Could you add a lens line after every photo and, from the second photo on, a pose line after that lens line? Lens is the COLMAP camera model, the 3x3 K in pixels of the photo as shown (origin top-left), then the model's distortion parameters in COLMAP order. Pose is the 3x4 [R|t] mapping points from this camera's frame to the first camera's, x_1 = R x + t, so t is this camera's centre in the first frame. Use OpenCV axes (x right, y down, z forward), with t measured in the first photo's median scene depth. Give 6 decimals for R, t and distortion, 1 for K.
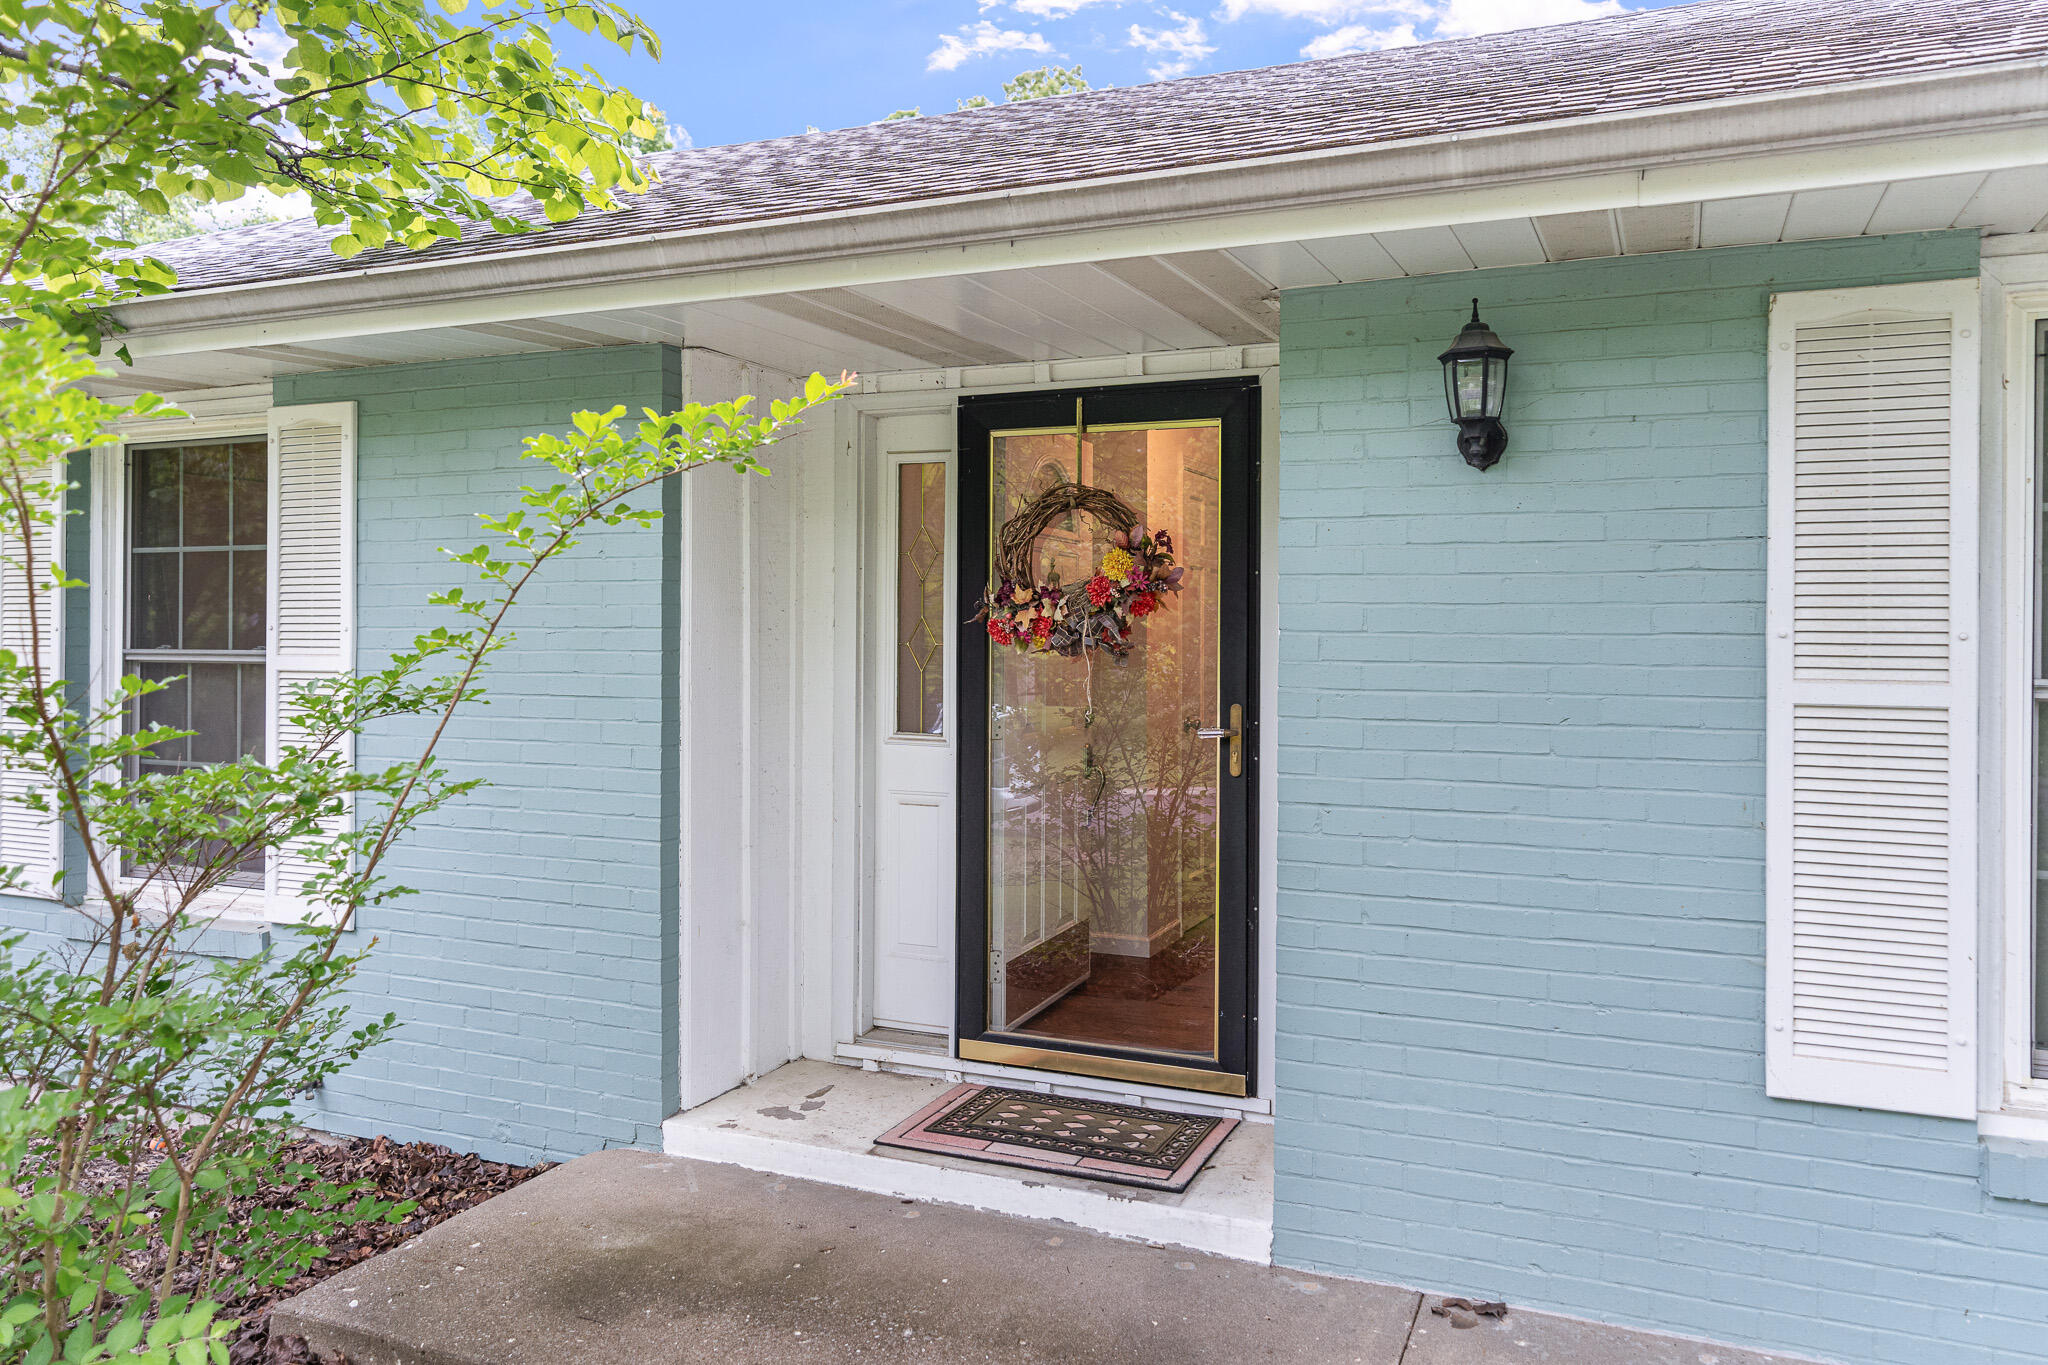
lens RADIAL K [[1490.7, 0, 1024.5], [0, 1490.7, 675.7], [0, 0, 1]] dist [-0.006272, -0.002087]
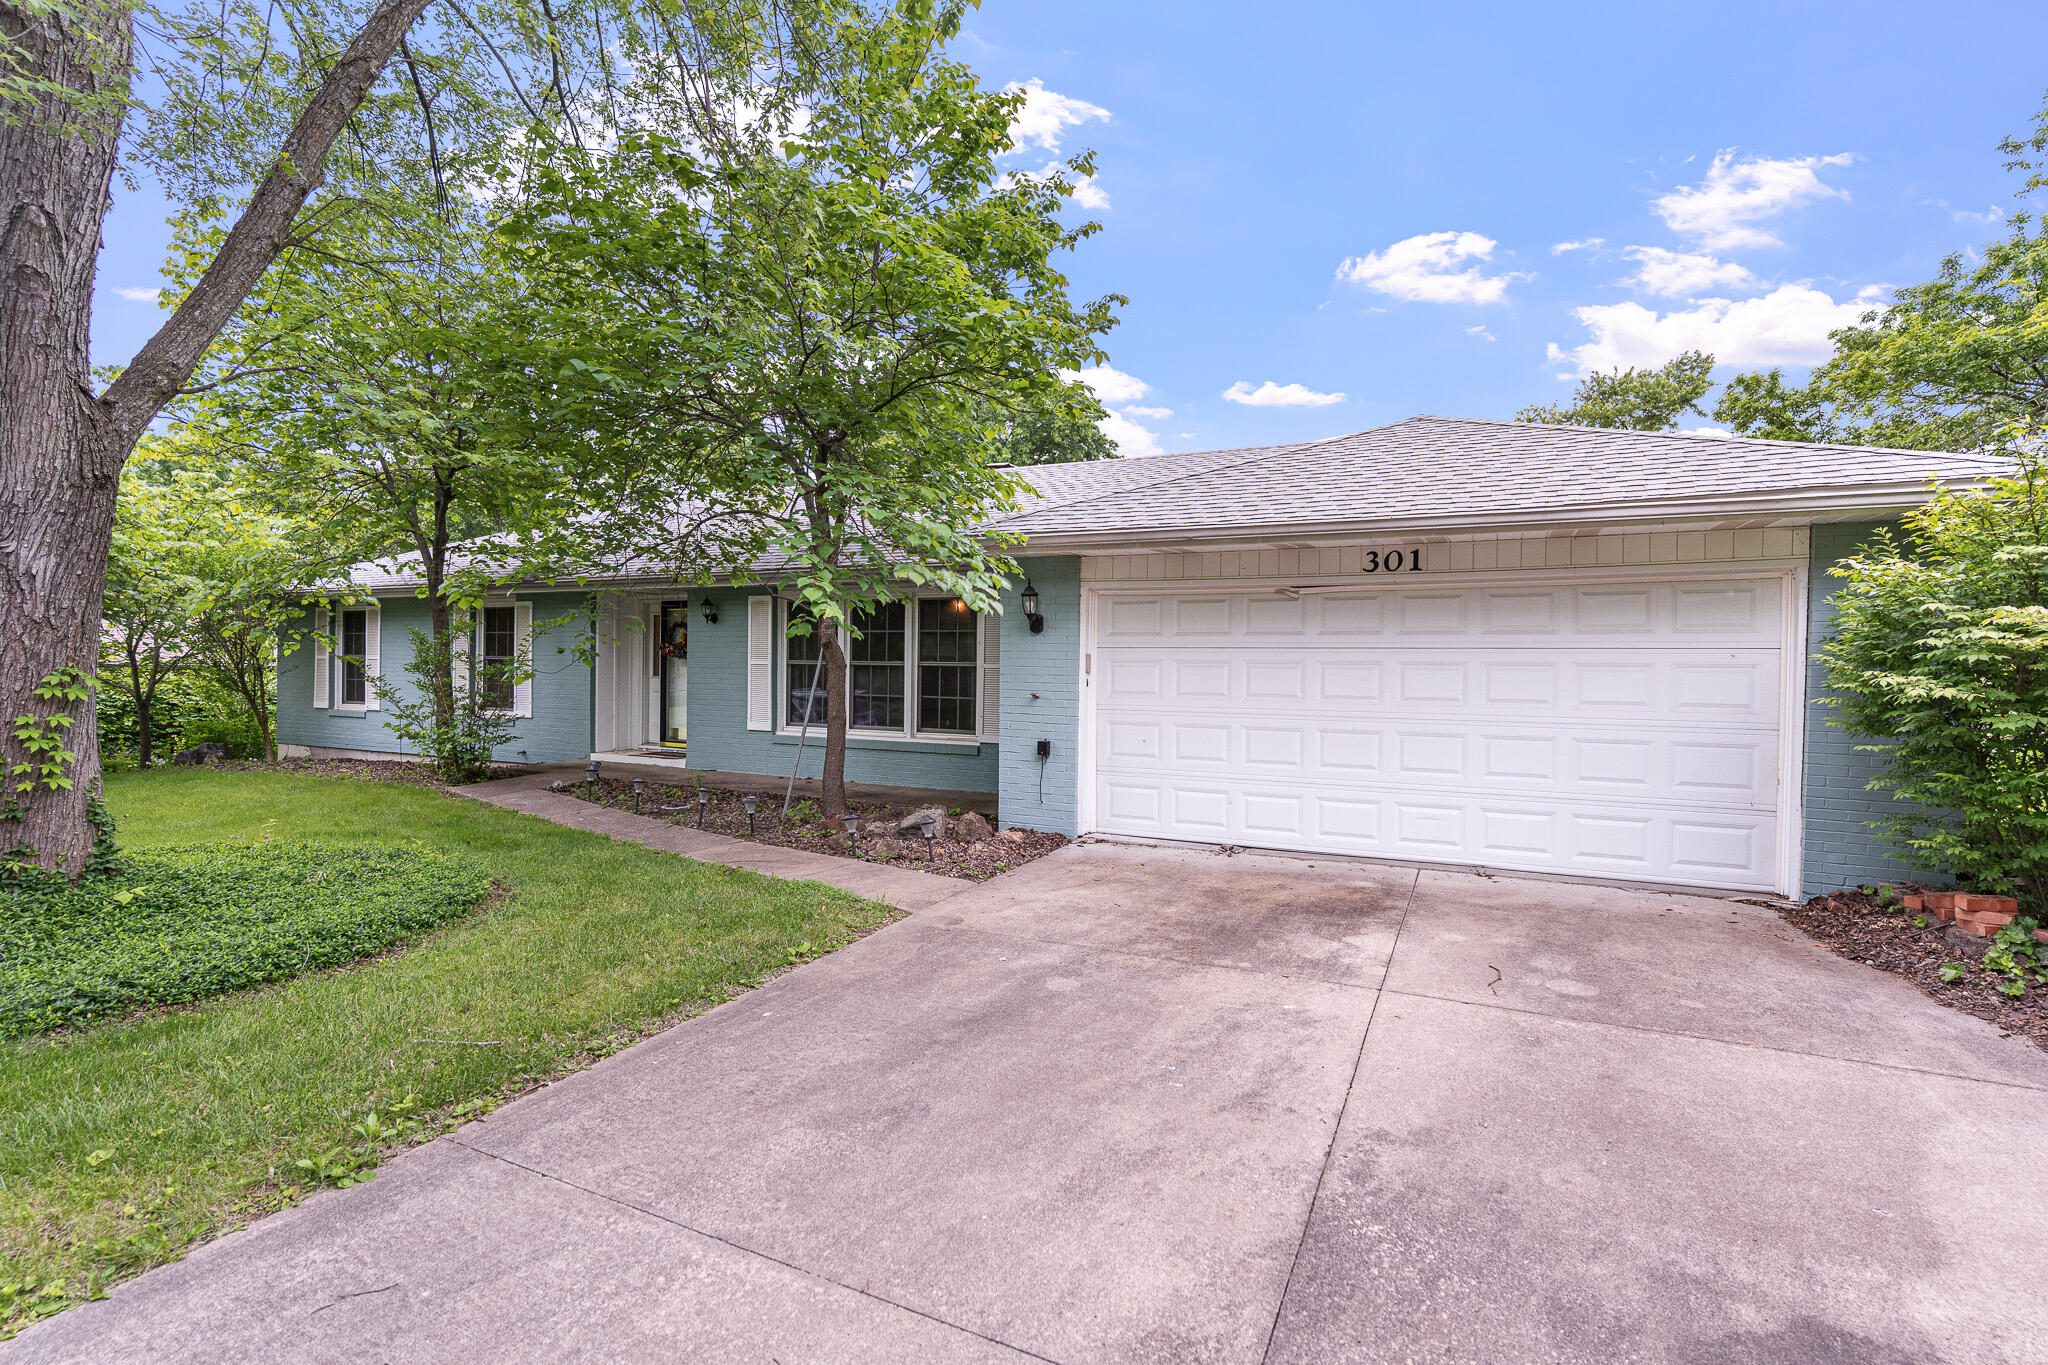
lens RADIAL K [[983.2, 0, 1027.1], [0, 983.2, 678.5], [0, 0, 1]] dist [0.000745, 0.000382]
pose [[0.998114, 0.003161, -0.061307, 1.278367], [-0.003155, 0.999995, 0.000197, 0.047537], [0.061308, -0.000004, 0.998119, -1.960317]]
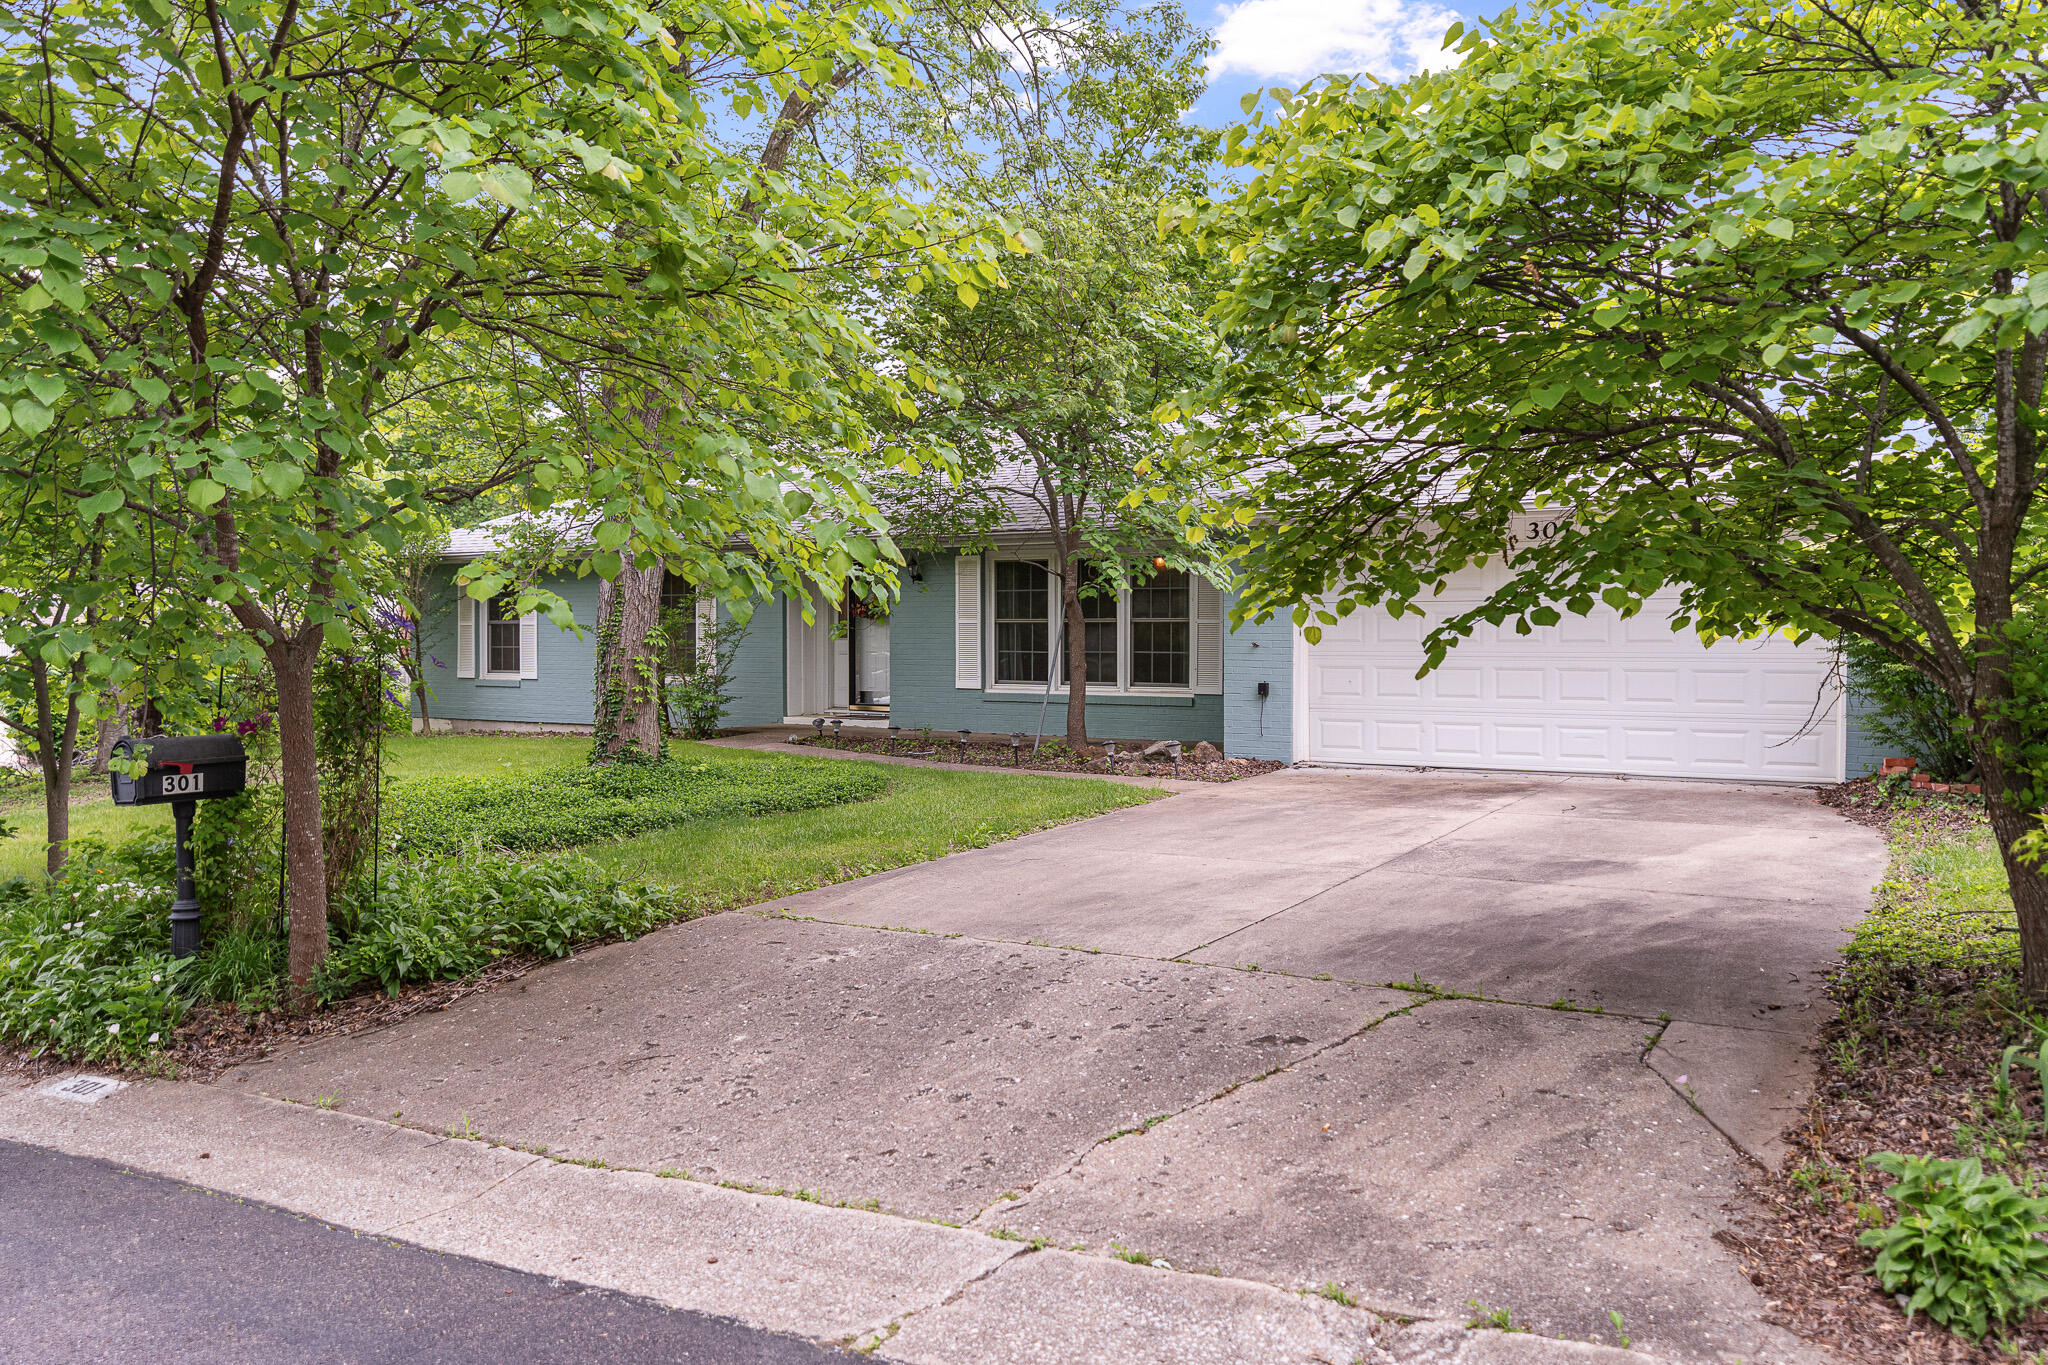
lens RADIAL K [[1642.6, 0, 1024.0], [0, 1642.6, 682.5], [0, 0, 1]] dist [-0.000763, -0.000810]
pose [[0.989365, -0.004925, -0.145372, 1.199864], [0.007292, 0.999849, 0.015749, 0.104156], [0.145272, -0.016642, 0.989252, -3.803862]]
